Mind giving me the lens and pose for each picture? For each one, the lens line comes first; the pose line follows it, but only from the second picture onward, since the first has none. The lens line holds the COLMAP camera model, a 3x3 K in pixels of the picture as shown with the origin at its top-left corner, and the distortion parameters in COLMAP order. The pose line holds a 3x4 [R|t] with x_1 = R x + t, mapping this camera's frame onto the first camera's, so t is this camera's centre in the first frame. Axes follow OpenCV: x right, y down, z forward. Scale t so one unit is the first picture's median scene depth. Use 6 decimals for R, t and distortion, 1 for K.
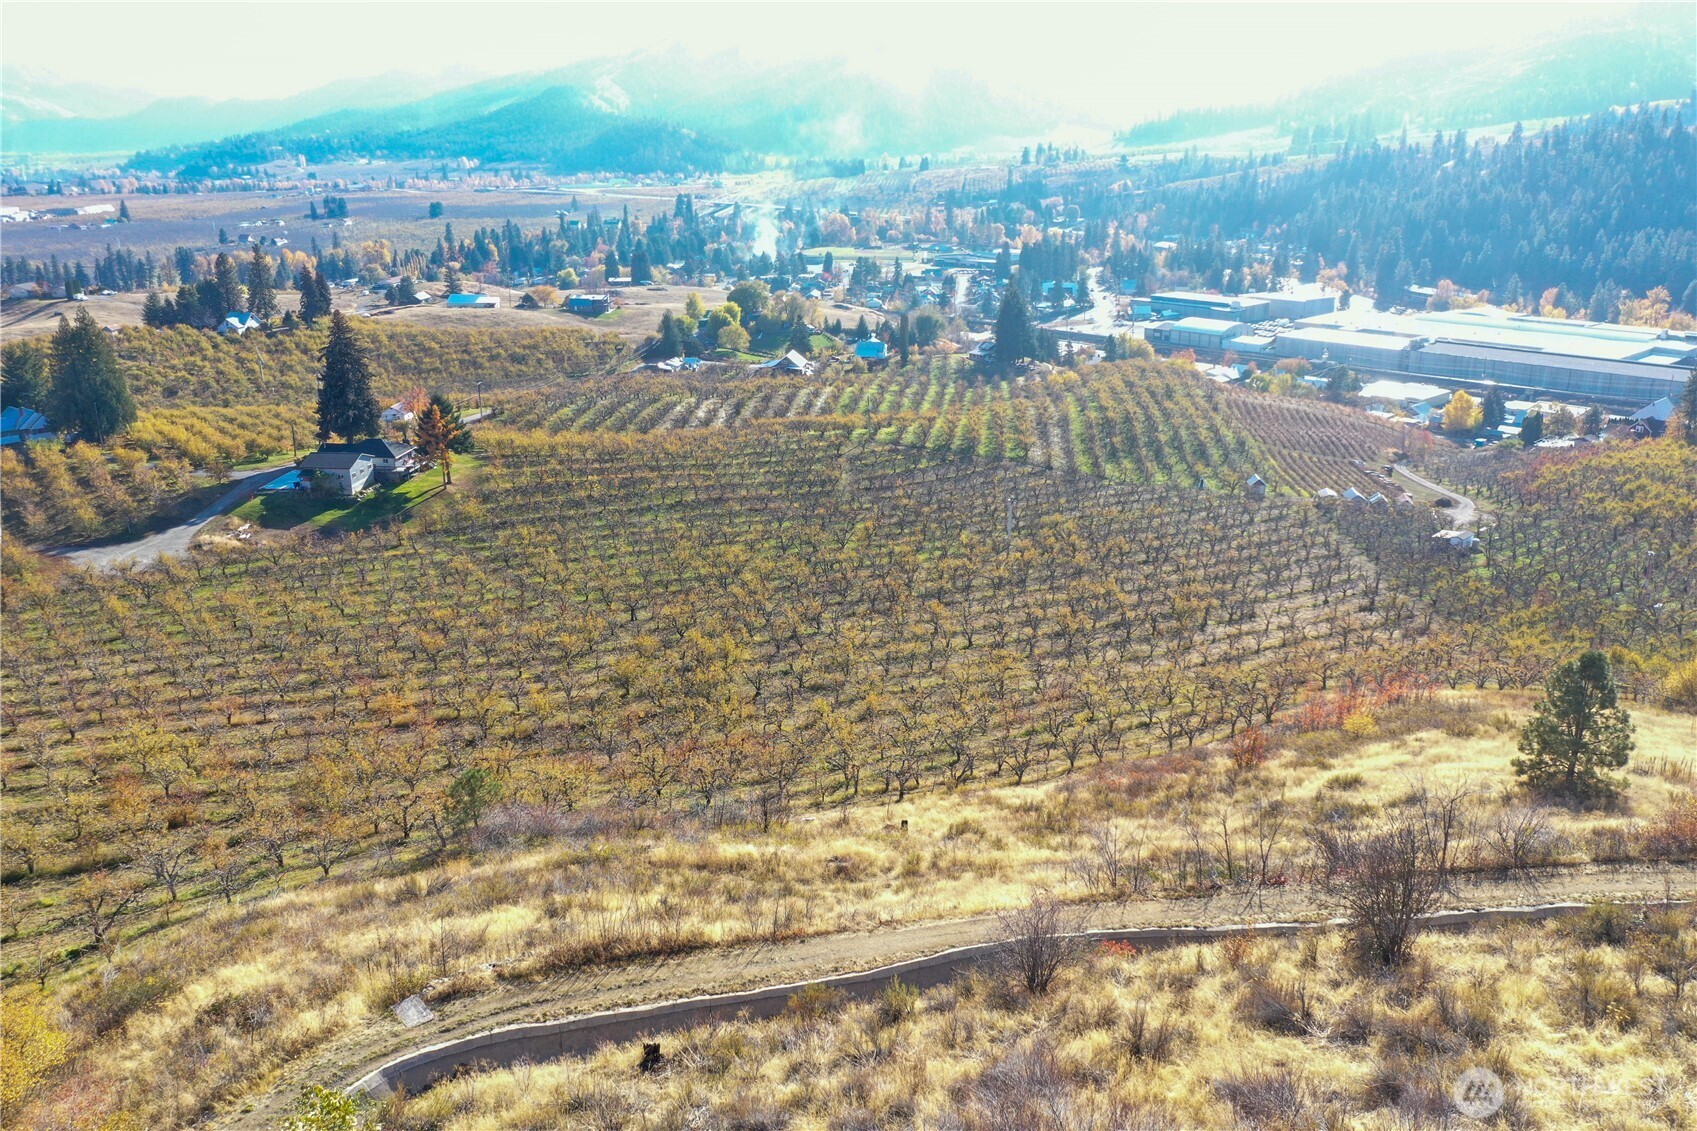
lens RADIAL K [[1337.5, 0, 848.5], [0, 1337.5, 565.5], [0, 0, 1]] dist [-0.001481, 0.004001]
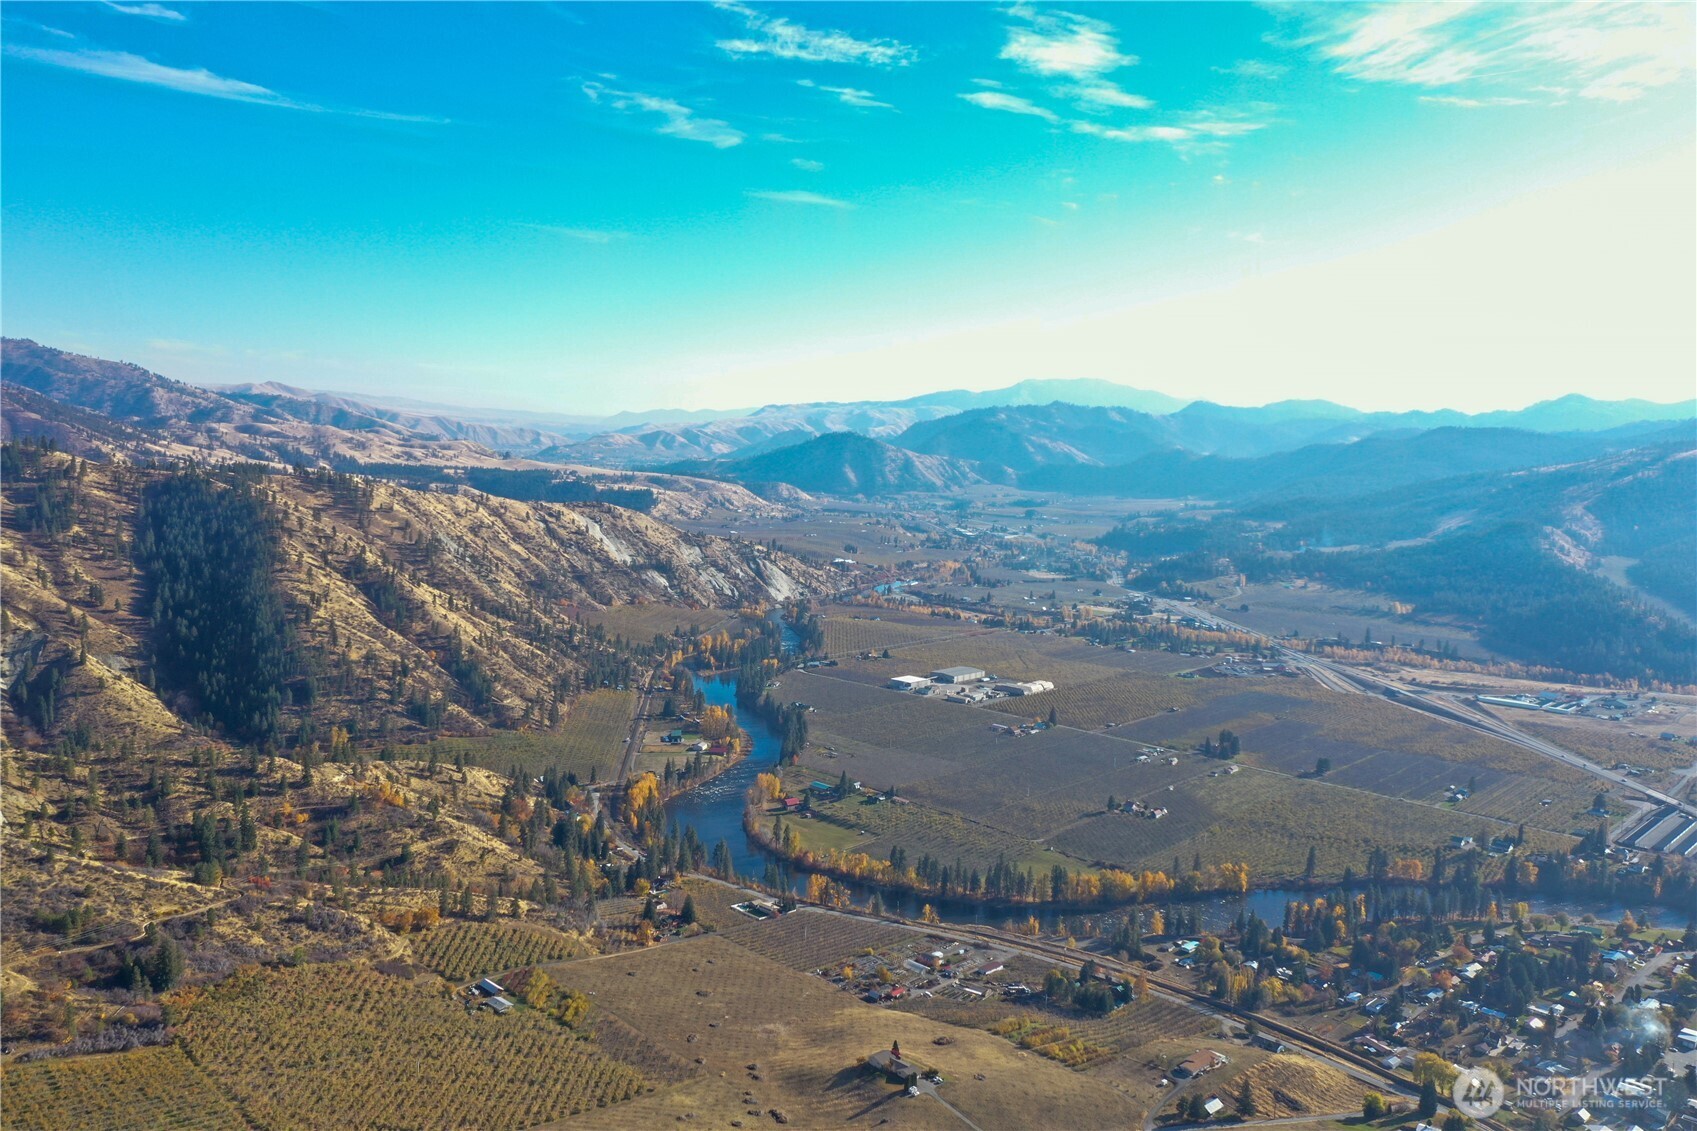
lens RADIAL K [[1342.0, 0, 848.5], [0, 1342.0, 565.5], [0, 0, 1]] dist [-0.002845, 0.003371]
pose [[0.774717, 0.101459, -0.624115, 0.108211], [-0.232490, 0.963607, -0.131943, -0.720034], [0.588015, 0.247319, 0.770111, -0.089223]]
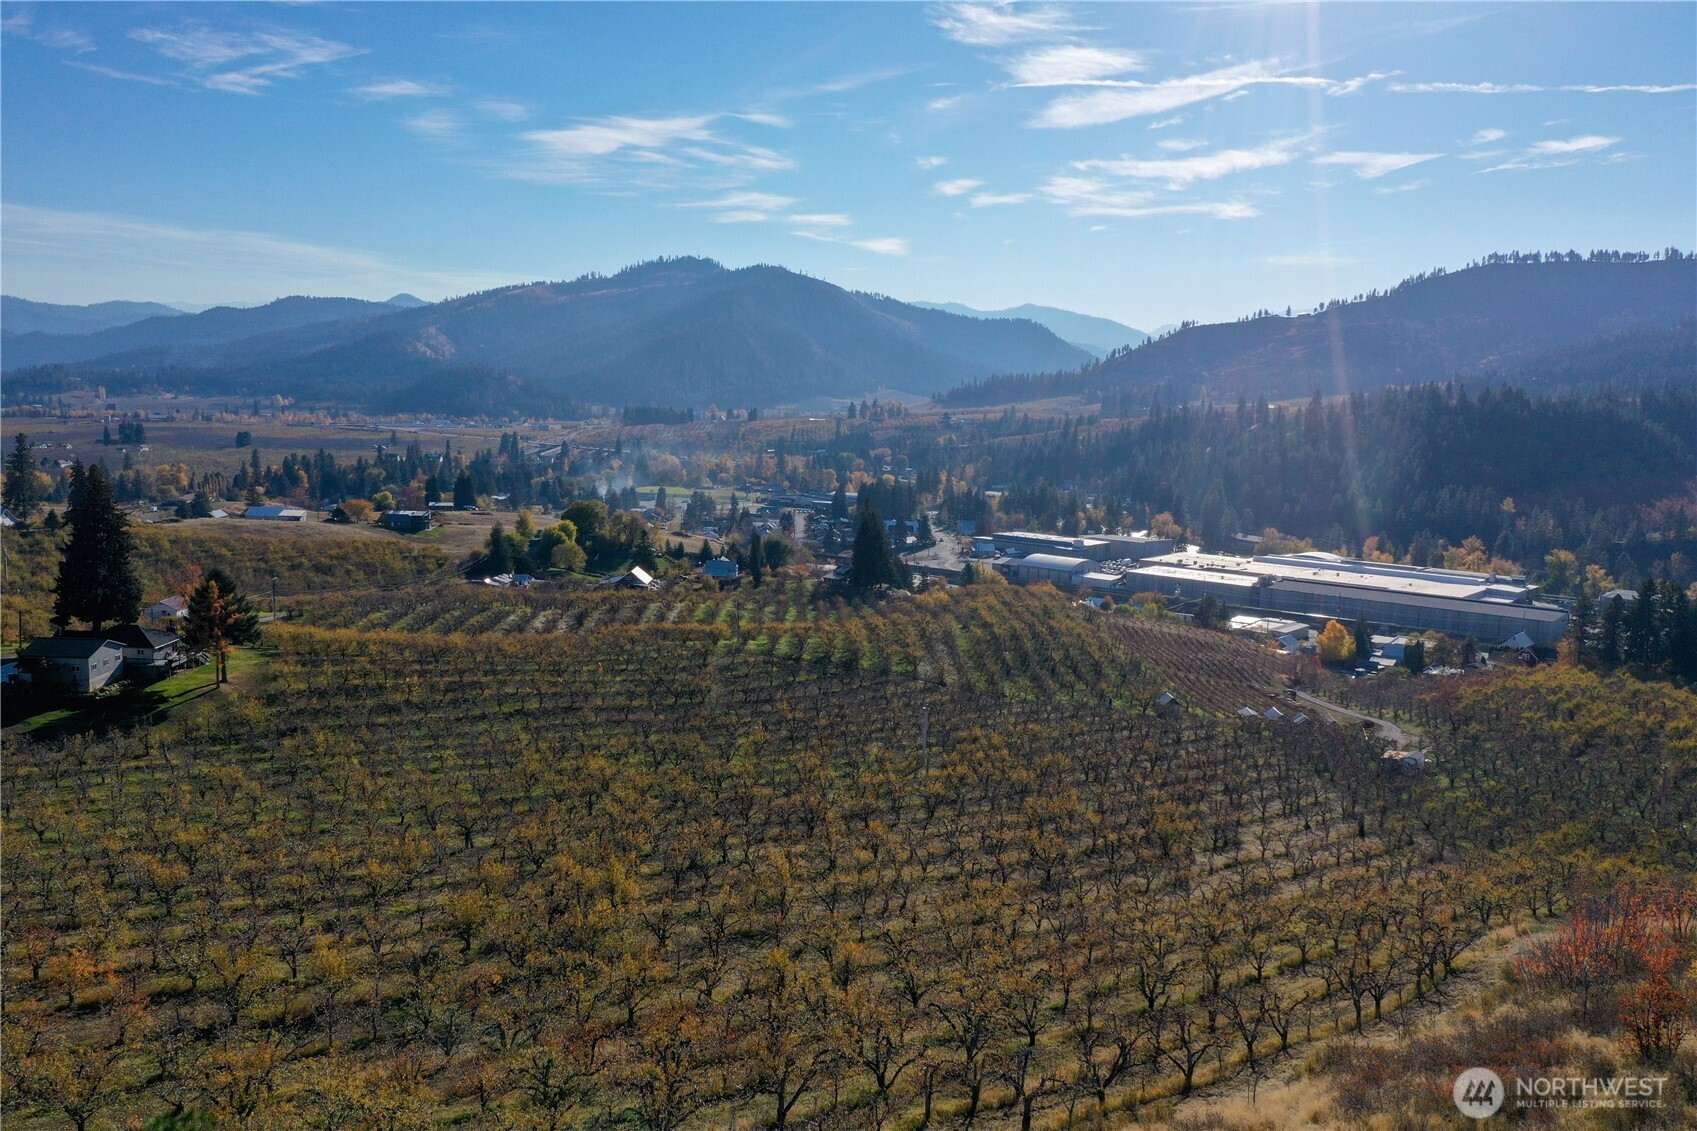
lens RADIAL K [[1337.5, 0, 848.5], [0, 1337.5, 565.5], [0, 0, 1]] dist [-0.001481, 0.004001]
pose [[0.990625, 0.022183, 0.134797, -0.024405], [0.003473, 0.982319, -0.187182, 0.011626], [-0.136566, 0.185895, 0.973033, 0.099441]]
